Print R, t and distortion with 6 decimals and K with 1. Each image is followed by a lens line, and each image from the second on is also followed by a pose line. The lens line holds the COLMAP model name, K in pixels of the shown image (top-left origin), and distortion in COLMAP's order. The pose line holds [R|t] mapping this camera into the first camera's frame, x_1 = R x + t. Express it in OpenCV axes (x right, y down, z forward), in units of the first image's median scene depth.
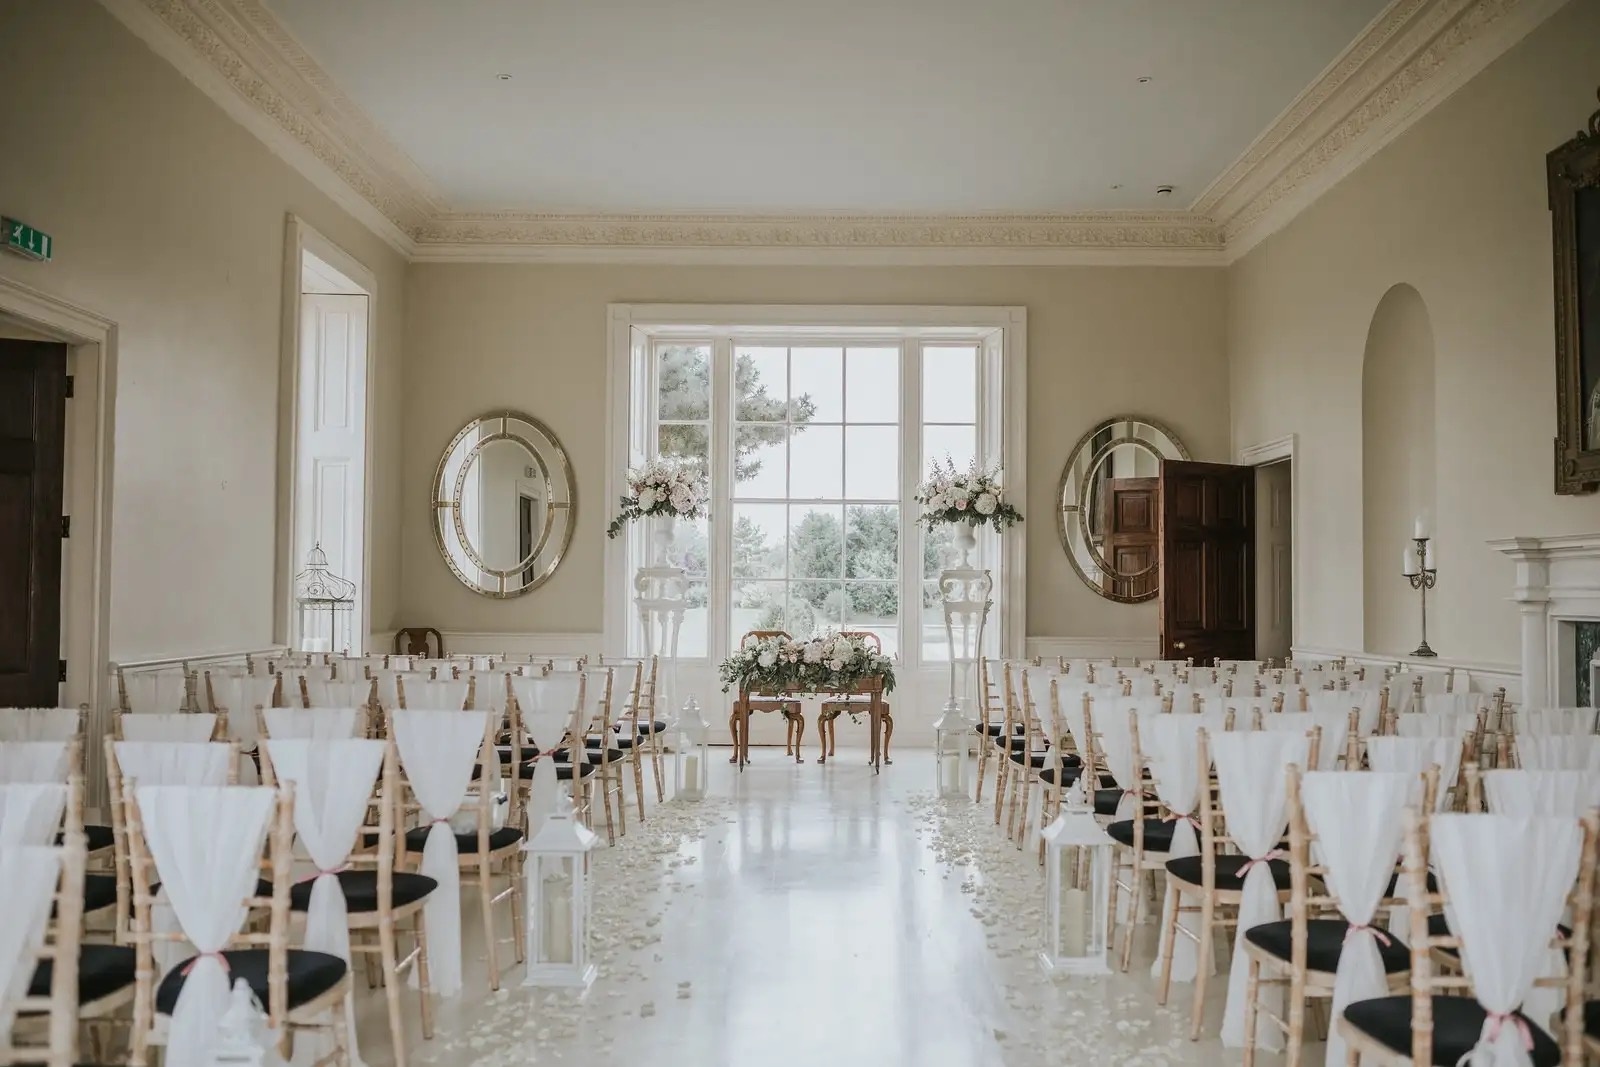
lens RADIAL K [[1629.6, 0, 800.0], [0, 1629.6, 533.5], [0, 0, 1]] dist [-0.009579, -0.002326]
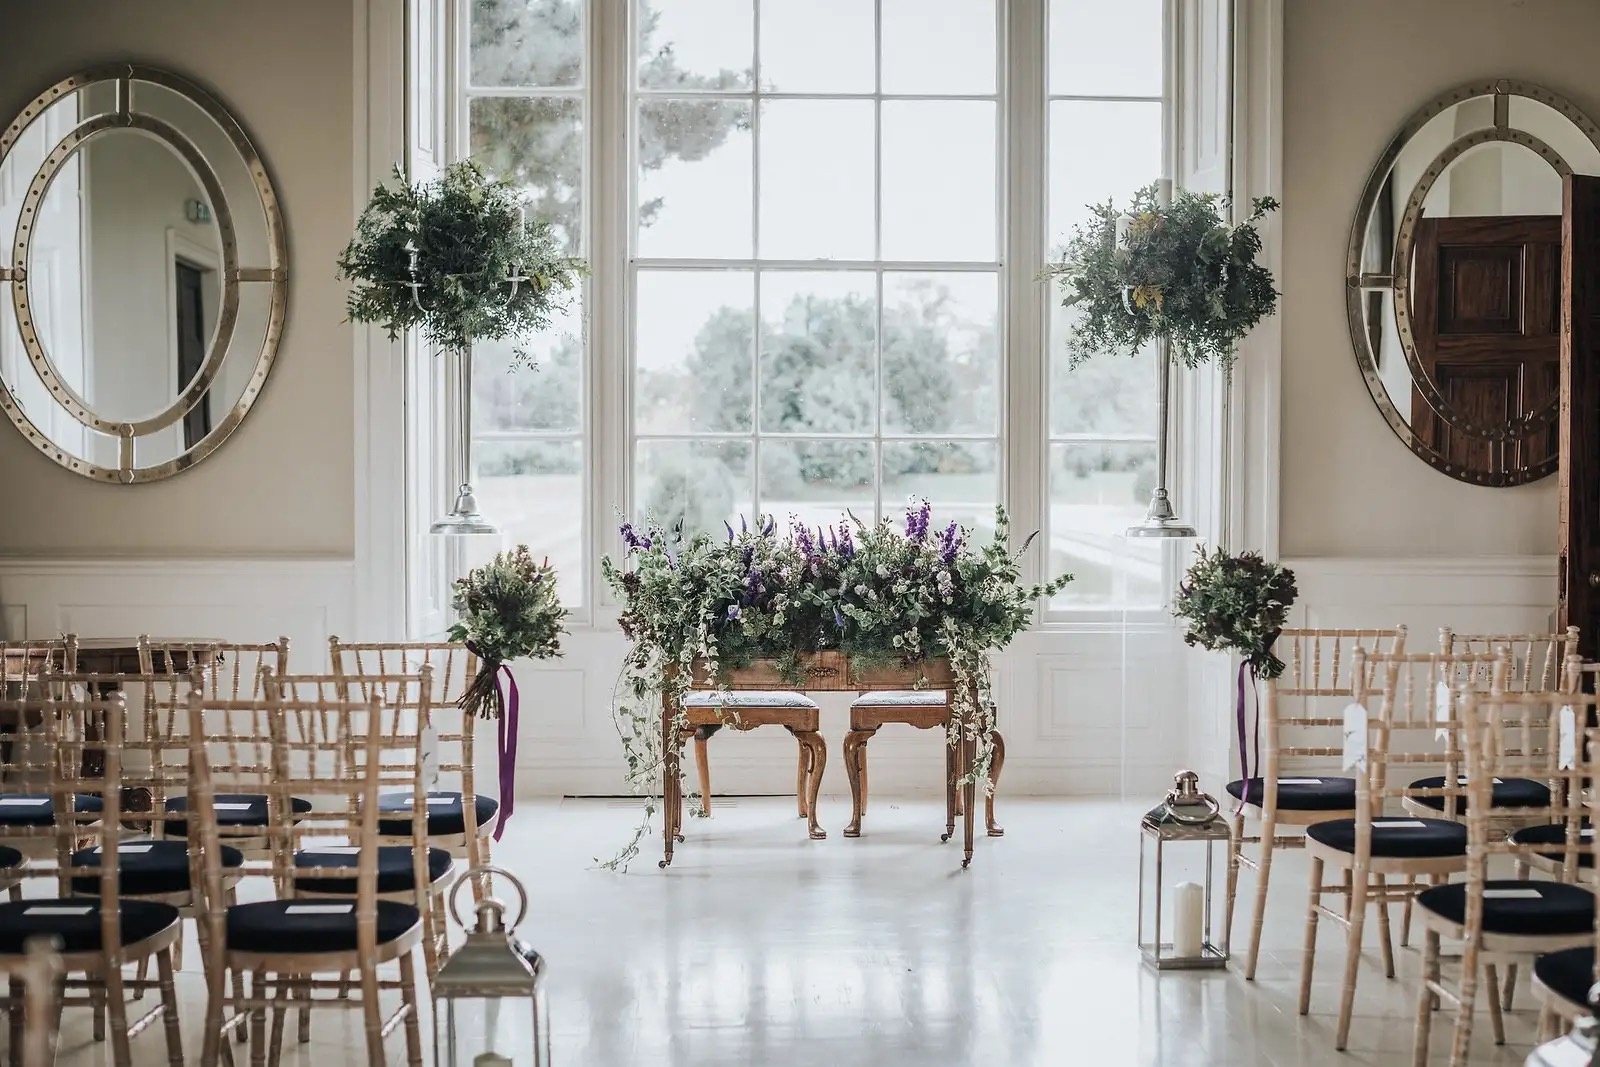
lens RADIAL K [[2057.7, 0, 800.0], [0, 2057.7, 533.5], [0, 0, 1]] dist [-0.082539, 0.001299]
pose [[0.995628, -0.010435, 0.092819, -0.050126], [0.001948, 0.995843, 0.091067, 0.002820], [-0.093384, -0.090488, 0.991510, 0.420779]]
